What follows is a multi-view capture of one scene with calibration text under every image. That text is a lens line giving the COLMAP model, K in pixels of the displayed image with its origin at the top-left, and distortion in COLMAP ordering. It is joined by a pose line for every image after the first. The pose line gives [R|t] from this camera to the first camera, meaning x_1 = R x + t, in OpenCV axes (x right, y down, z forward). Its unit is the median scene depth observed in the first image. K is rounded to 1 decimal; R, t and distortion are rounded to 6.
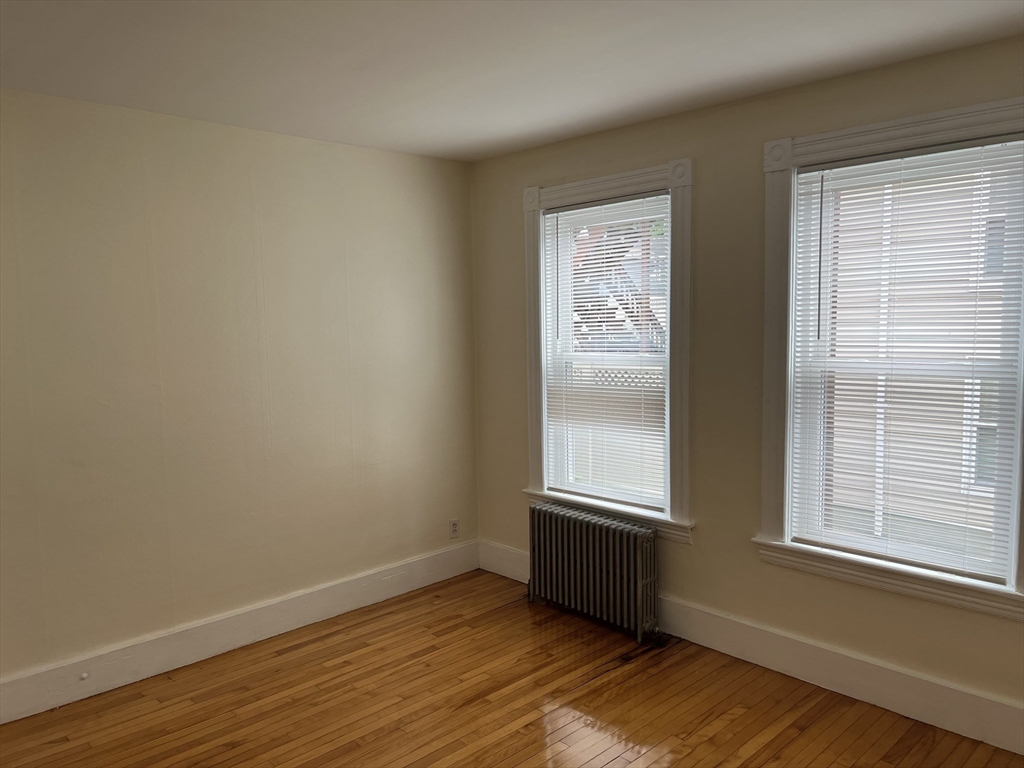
lens RADIAL K [[767.9, 0, 504.3], [0, 767.9, 383.4], [0, 0, 1]] dist [0.055431, -0.067979]
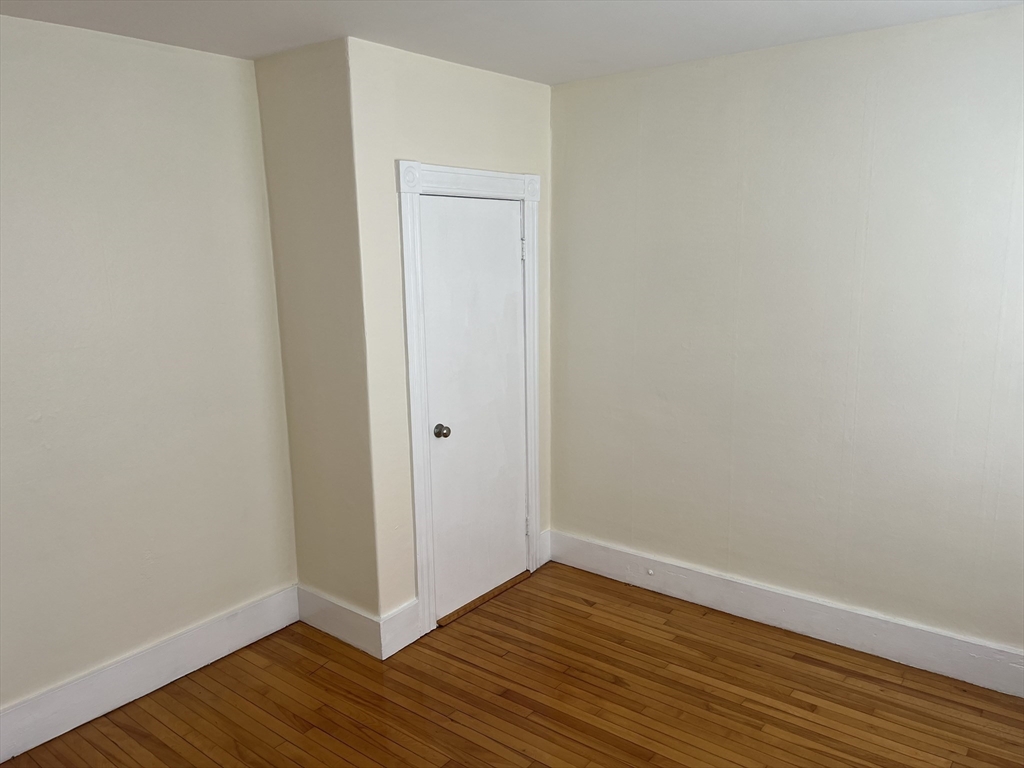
lens RADIAL K [[767.9, 0, 512.7], [0, 767.9, 383.4], [0, 0, 1]] dist [0.055431, -0.067979]
pose [[0.132042, 0.191602, -0.972550, 0.511924], [-0.065271, 0.980692, 0.184344, -0.107773], [0.989093, 0.039138, 0.141999, 0.598199]]
